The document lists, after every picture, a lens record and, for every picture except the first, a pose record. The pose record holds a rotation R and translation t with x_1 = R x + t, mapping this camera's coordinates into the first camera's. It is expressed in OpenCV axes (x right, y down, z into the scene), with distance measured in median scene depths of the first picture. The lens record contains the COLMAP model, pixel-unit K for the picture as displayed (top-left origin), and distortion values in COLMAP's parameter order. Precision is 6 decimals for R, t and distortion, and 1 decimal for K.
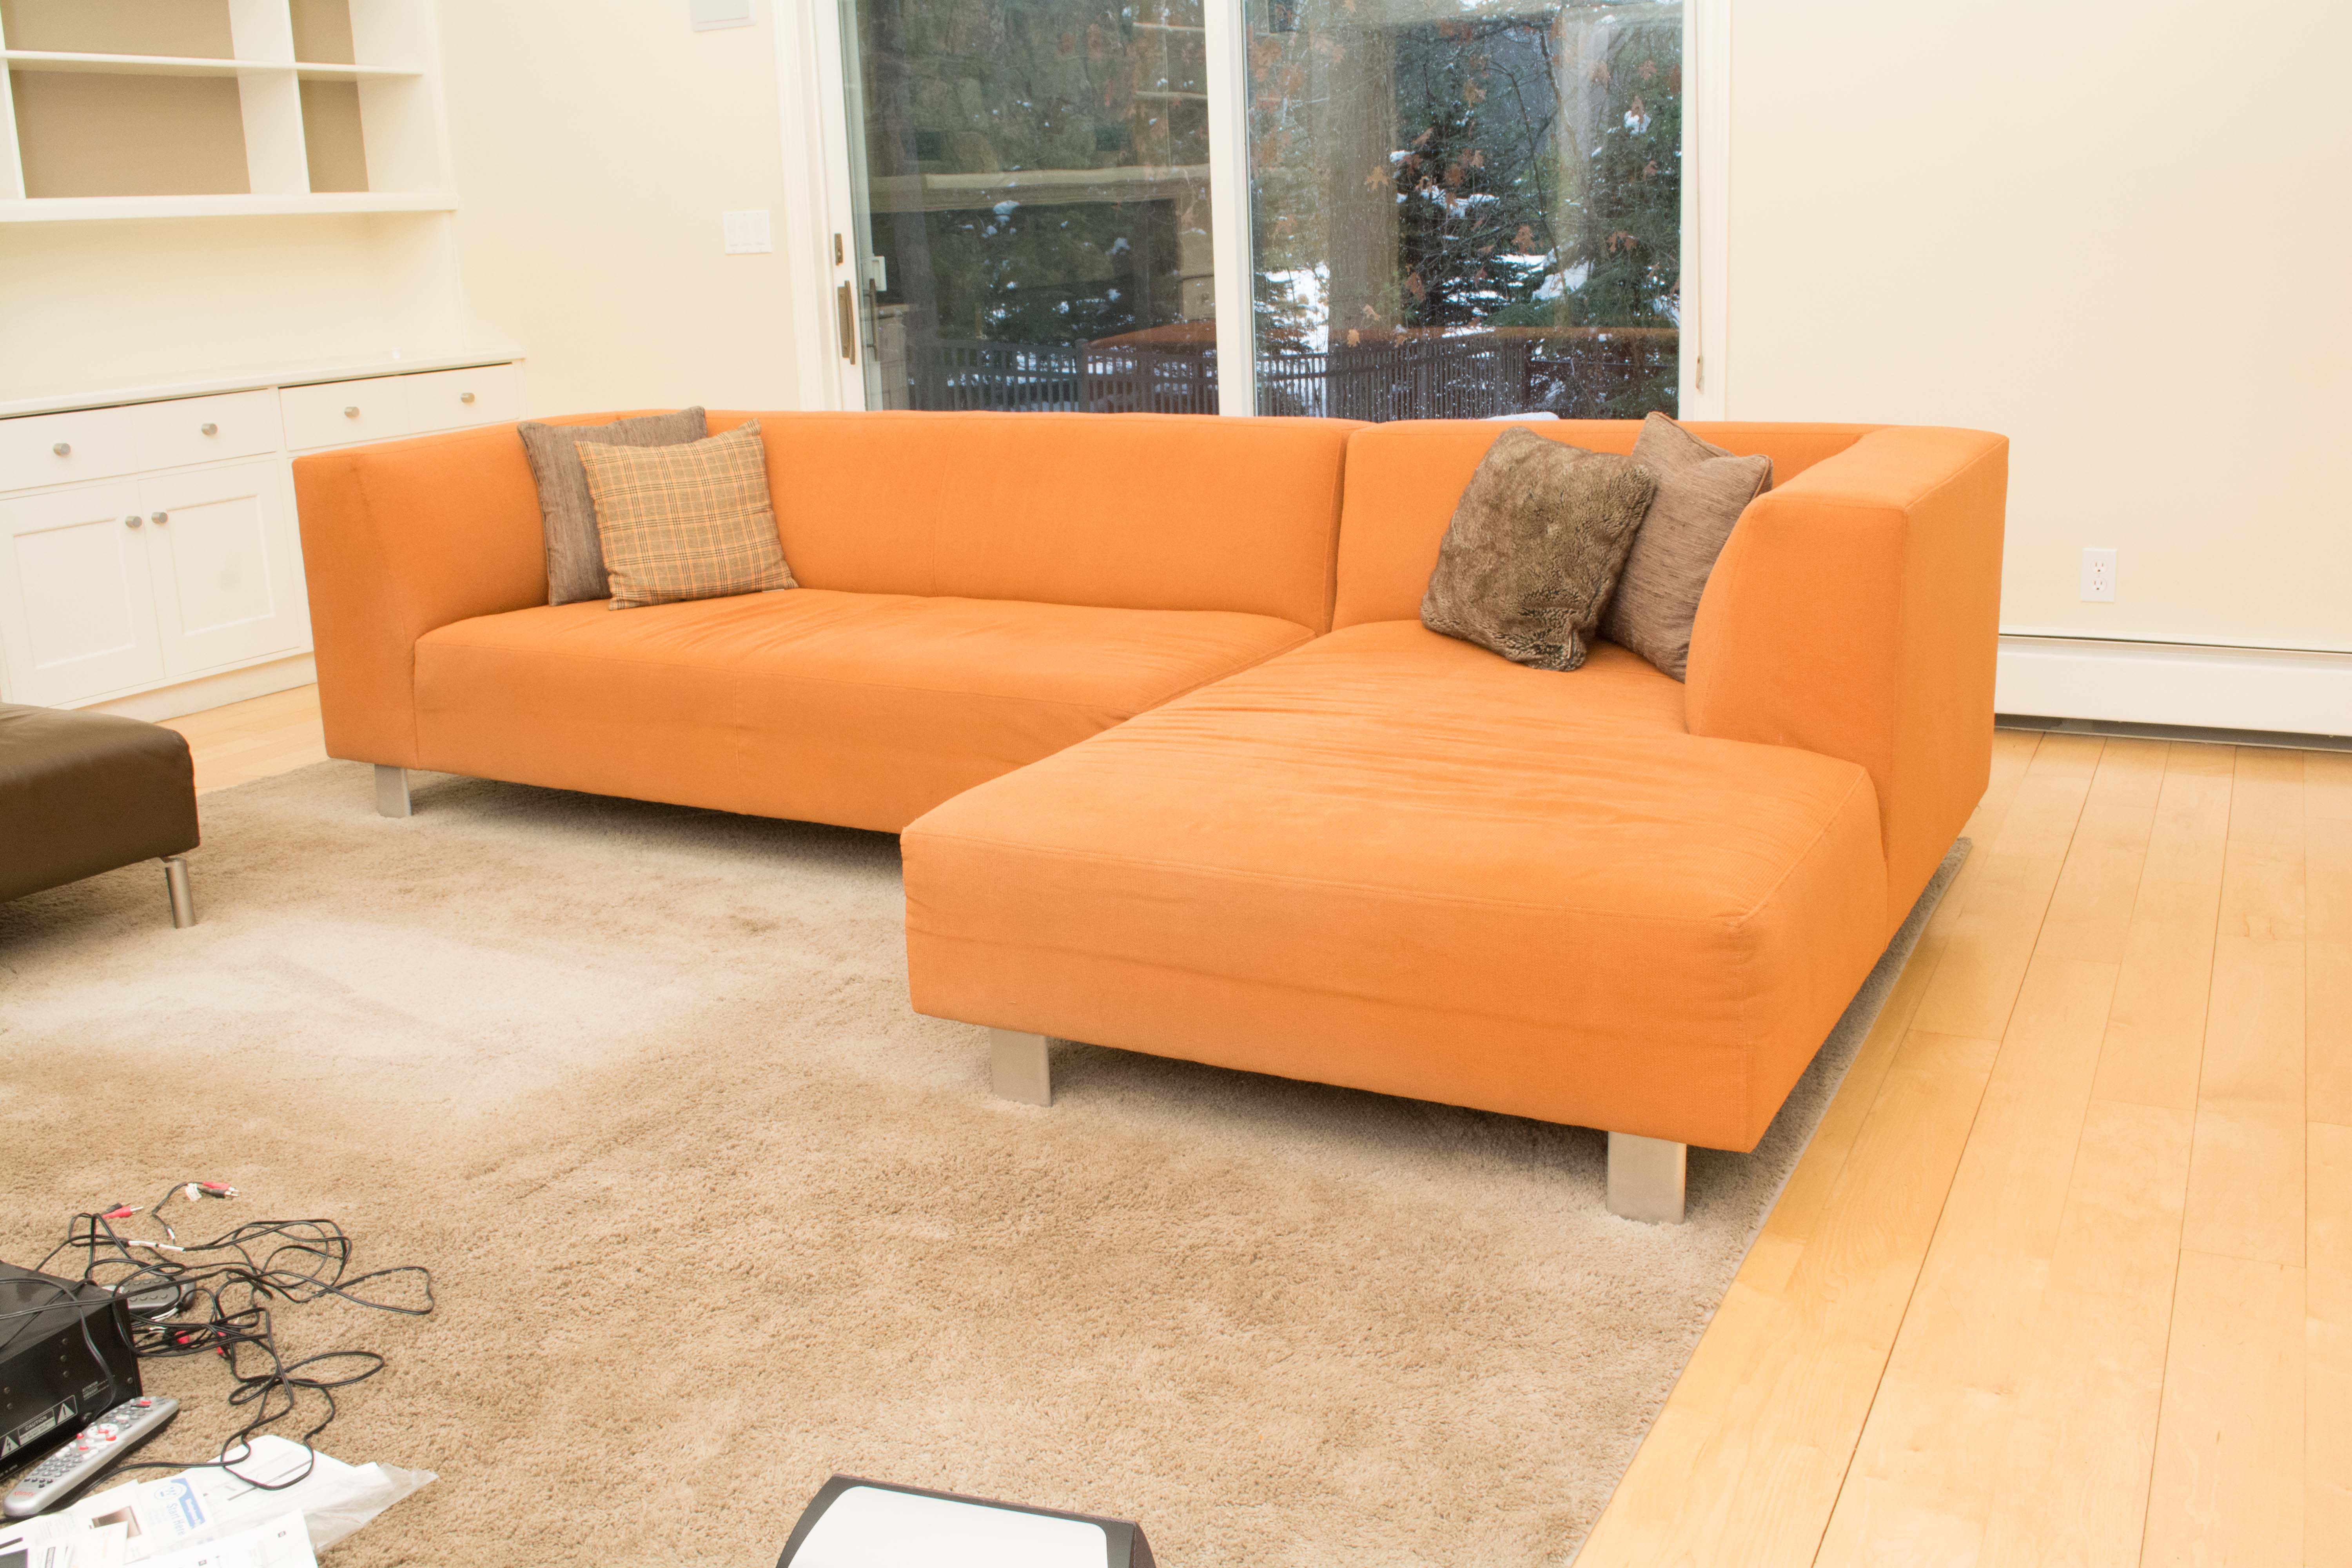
lens RADIAL K [[2124.4, 0, 1176.0], [0, 2124.4, 784.0], [0, 0, 1]] dist [-0.076159, -0.003079]
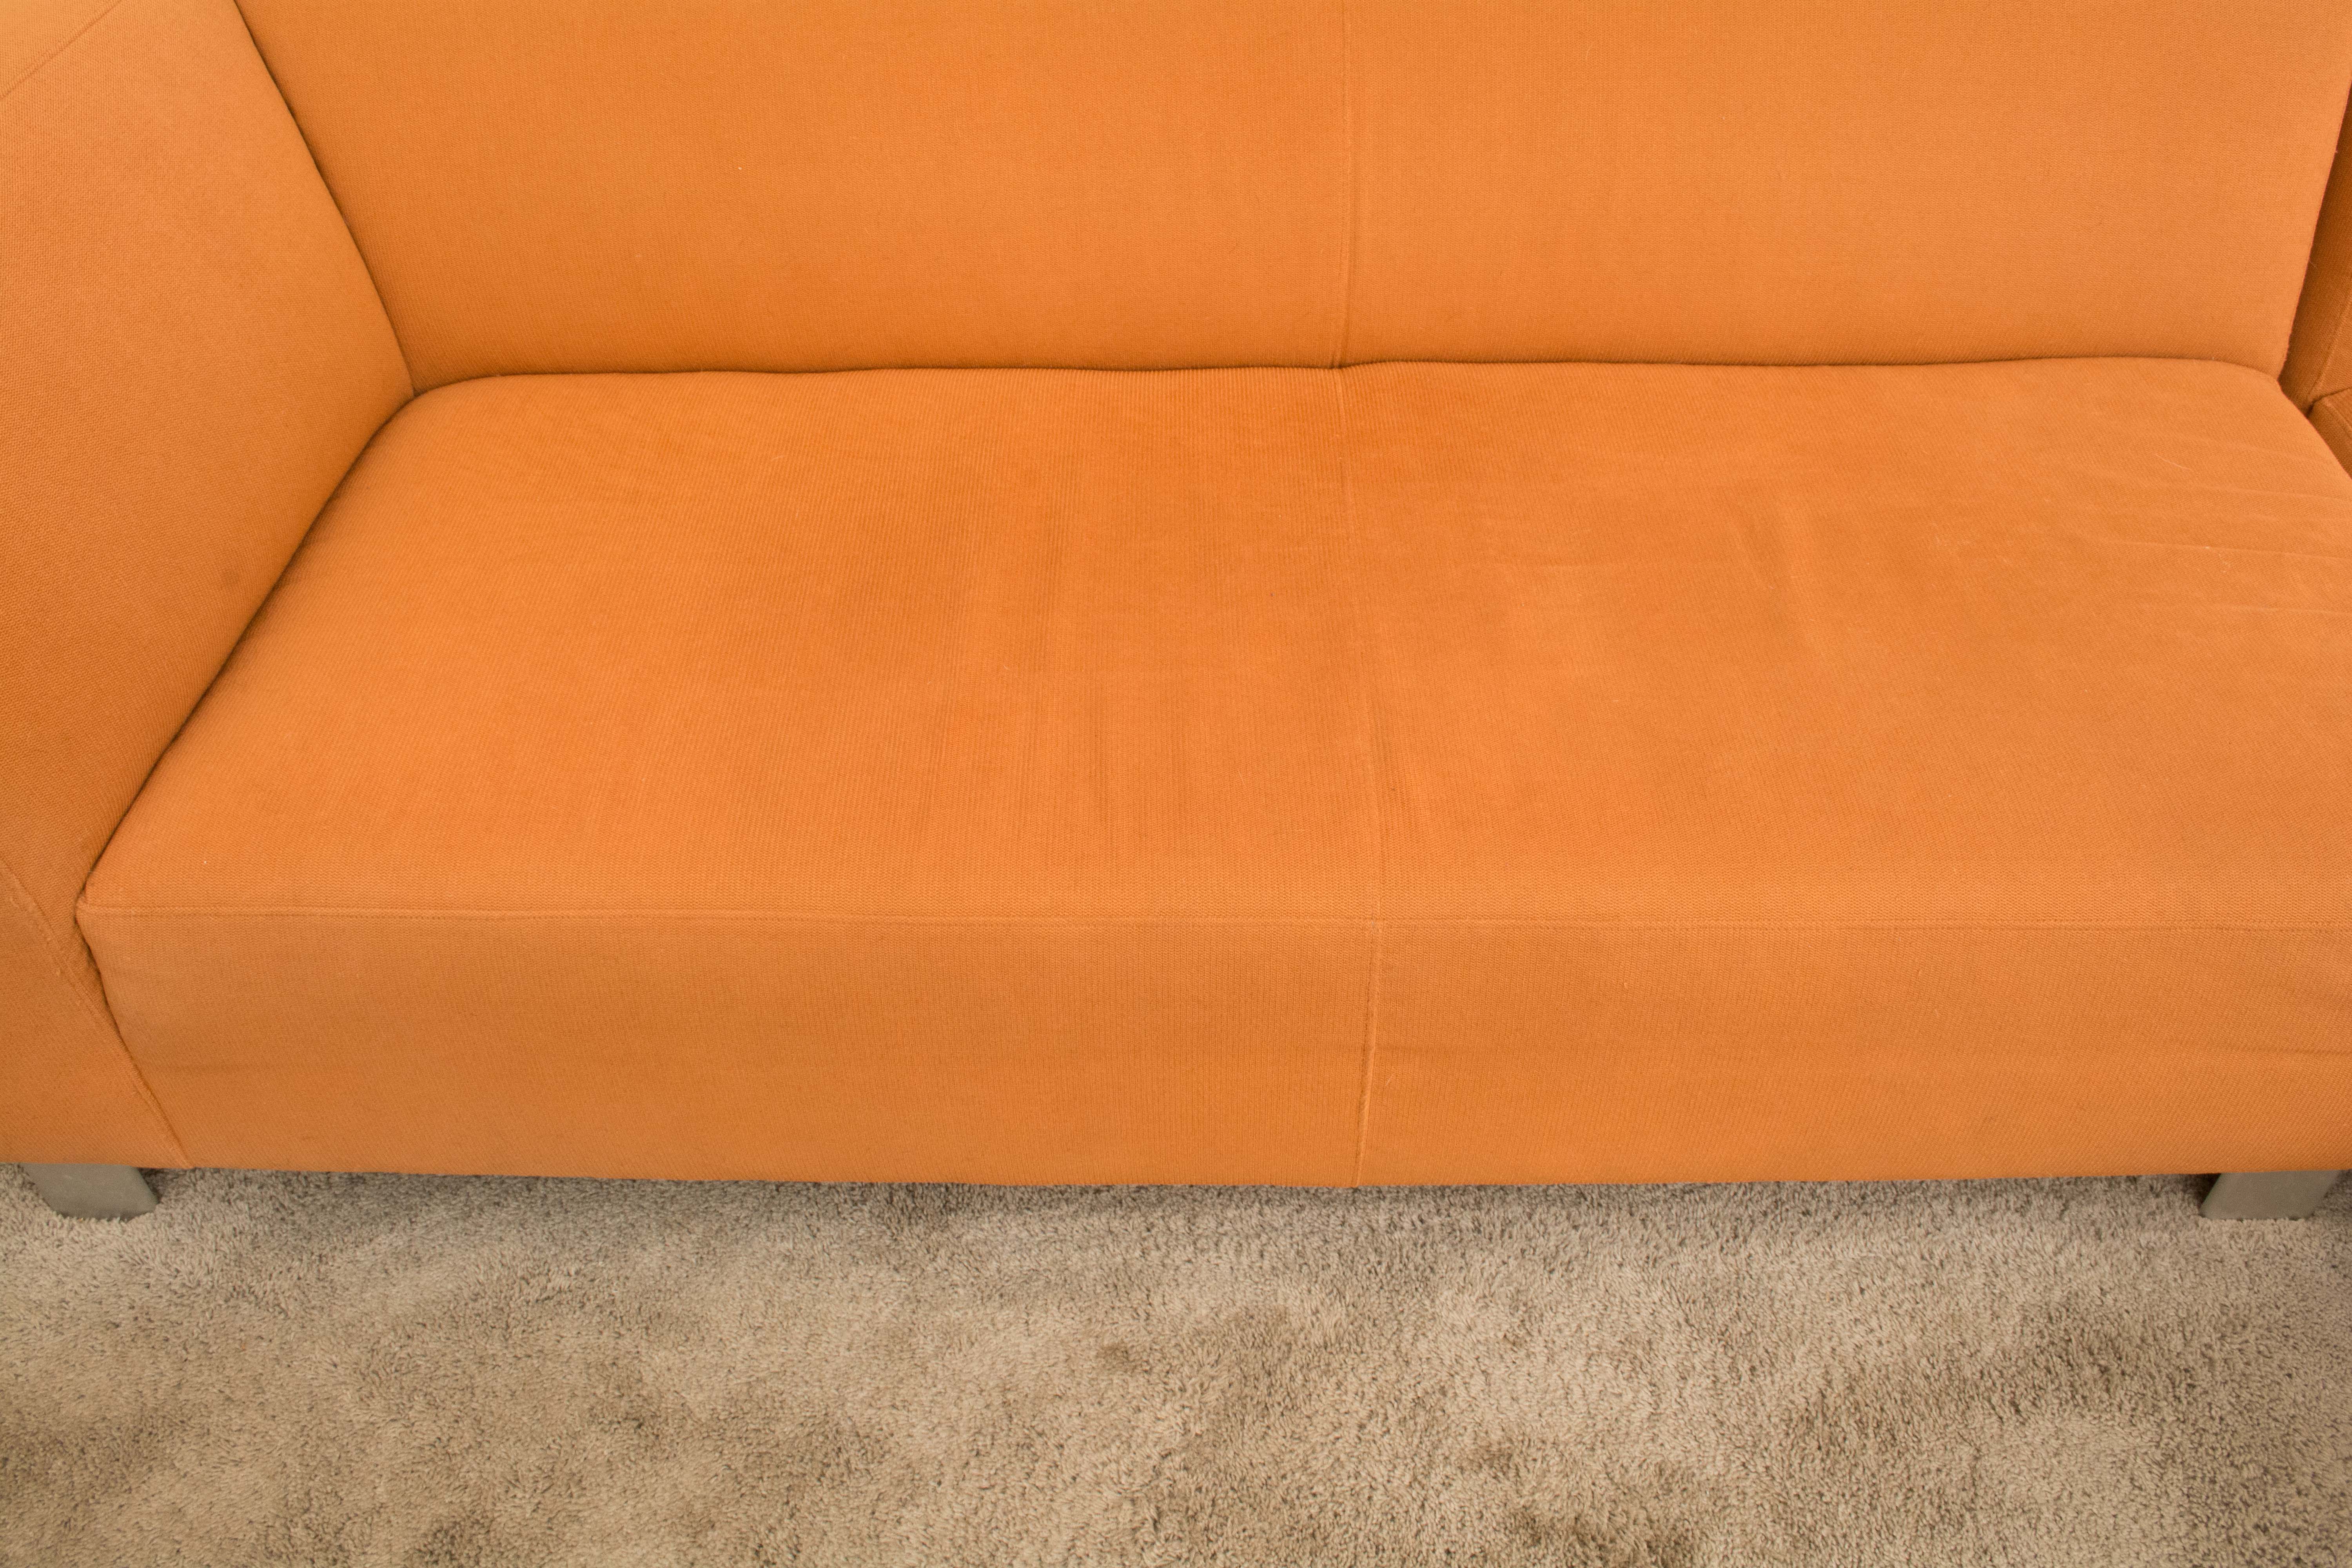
lens RADIAL K [[1825.4, 0, 1176.0], [0, 1825.4, 784.0], [0, 0, 1]] dist [-0.078489, 0.004088]
pose [[0.891466, -0.295374, 0.343574, -0.345964], [0.110049, 0.876742, 0.468202, -0.223145], [-0.439521, -0.379576, 0.814090, 0.822799]]
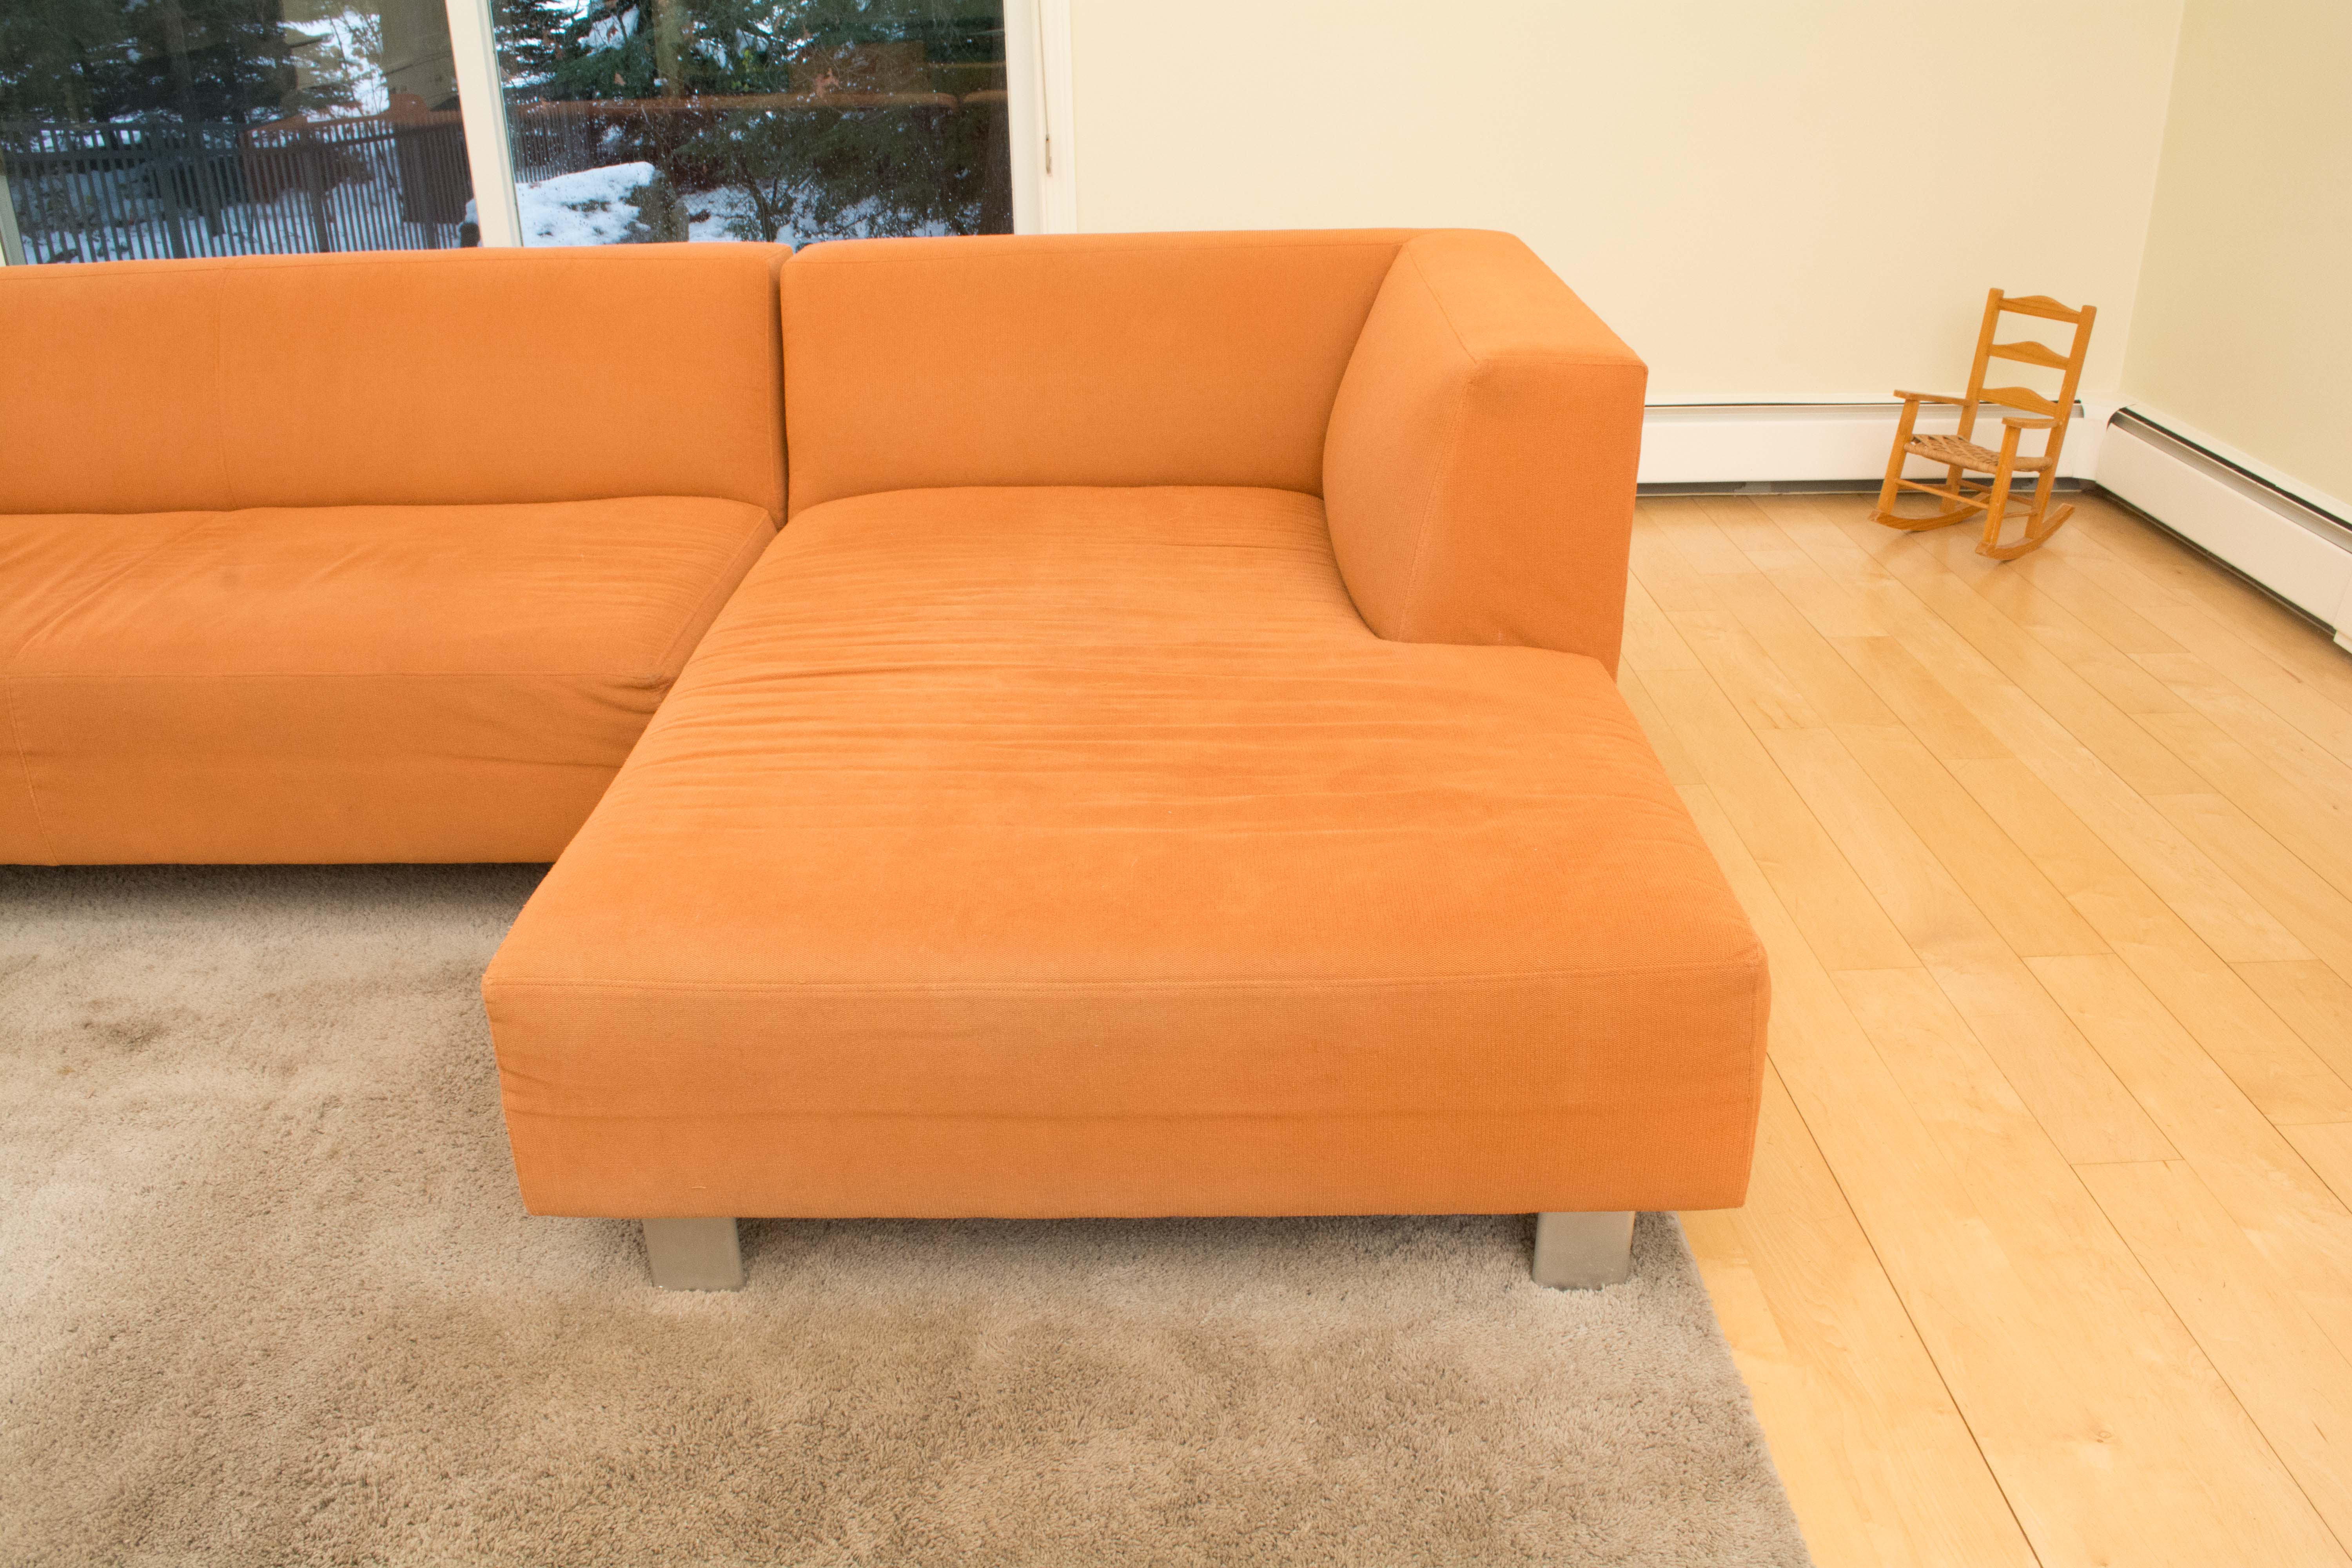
lens RADIAL K [[1825.4, 0, 1176.0], [0, 1825.4, 784.0], [0, 0, 1]] dist [-0.078489, 0.004088]
pose [[0.882638, -0.179413, 0.434467, -0.131770], [0.103544, 0.975799, 0.192602, -0.095461], [-0.458507, -0.125012, 0.879854, 0.317881]]
